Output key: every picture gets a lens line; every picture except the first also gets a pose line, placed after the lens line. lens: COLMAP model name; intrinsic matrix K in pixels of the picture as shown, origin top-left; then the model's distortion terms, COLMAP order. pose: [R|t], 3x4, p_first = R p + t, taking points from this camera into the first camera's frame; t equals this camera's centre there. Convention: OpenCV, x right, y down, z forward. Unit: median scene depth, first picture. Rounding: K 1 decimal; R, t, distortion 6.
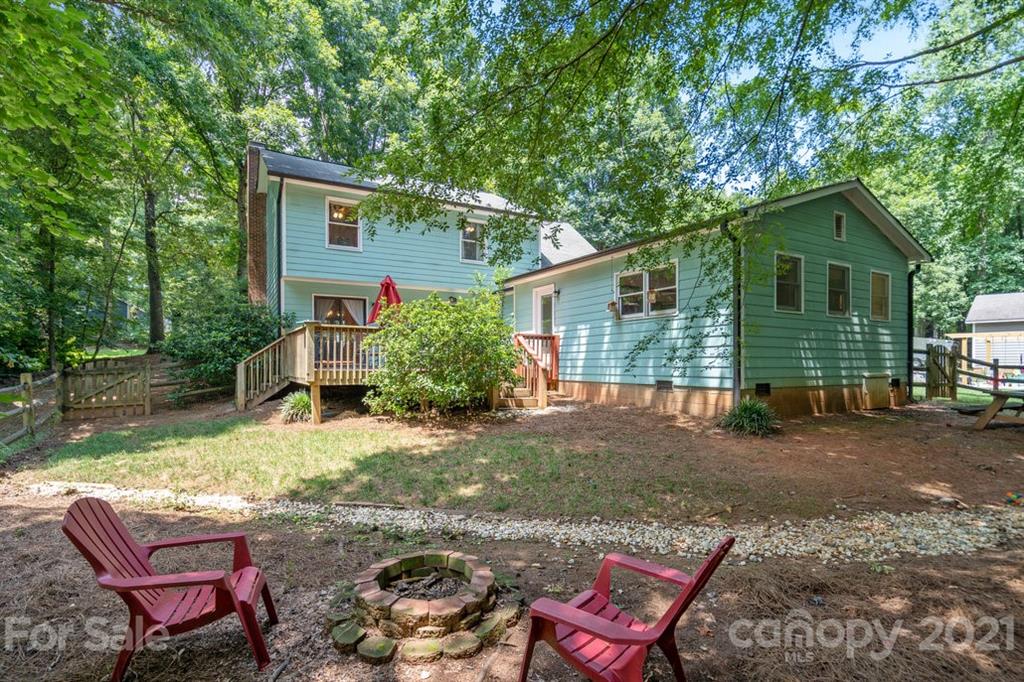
lens RADIAL K [[488.7, 0, 501.4], [0, 488.7, 363.6], [0, 0, 1]] dist [0.000137, -0.000199]
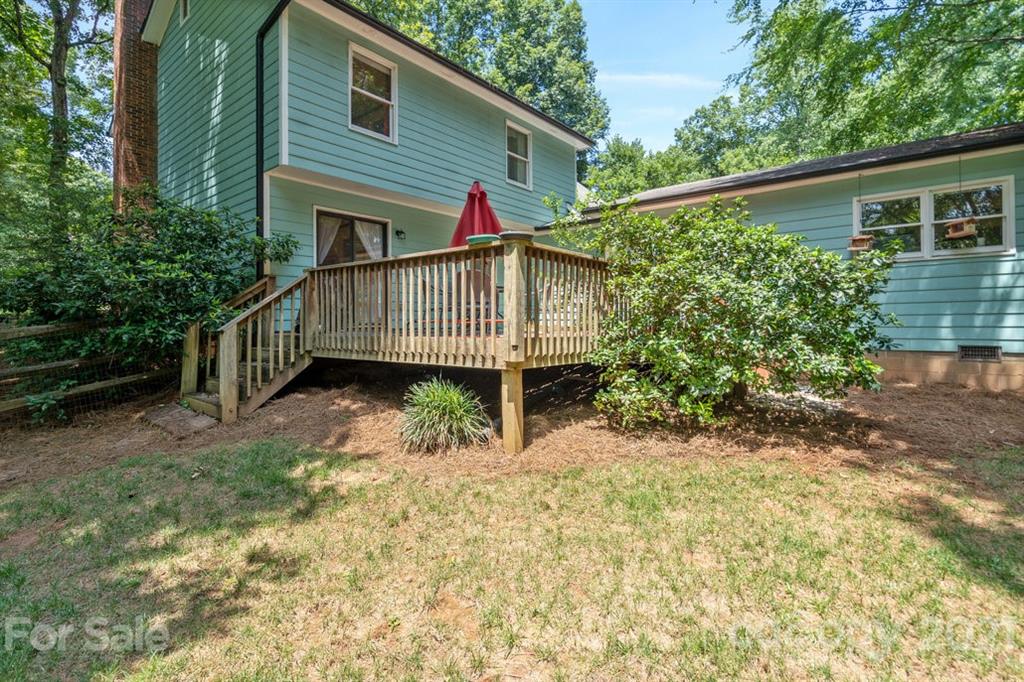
lens RADIAL K [[488.7, 0, 511.4], [0, 488.7, 307.8], [0, 0, 1]] dist [0.000137, -0.000199]
pose [[0.936726, 0.007340, 0.349987, -0.544371], [0.003820, 0.999506, -0.031186, -0.001273], [-0.350043, 0.030550, 0.936235, 0.549707]]
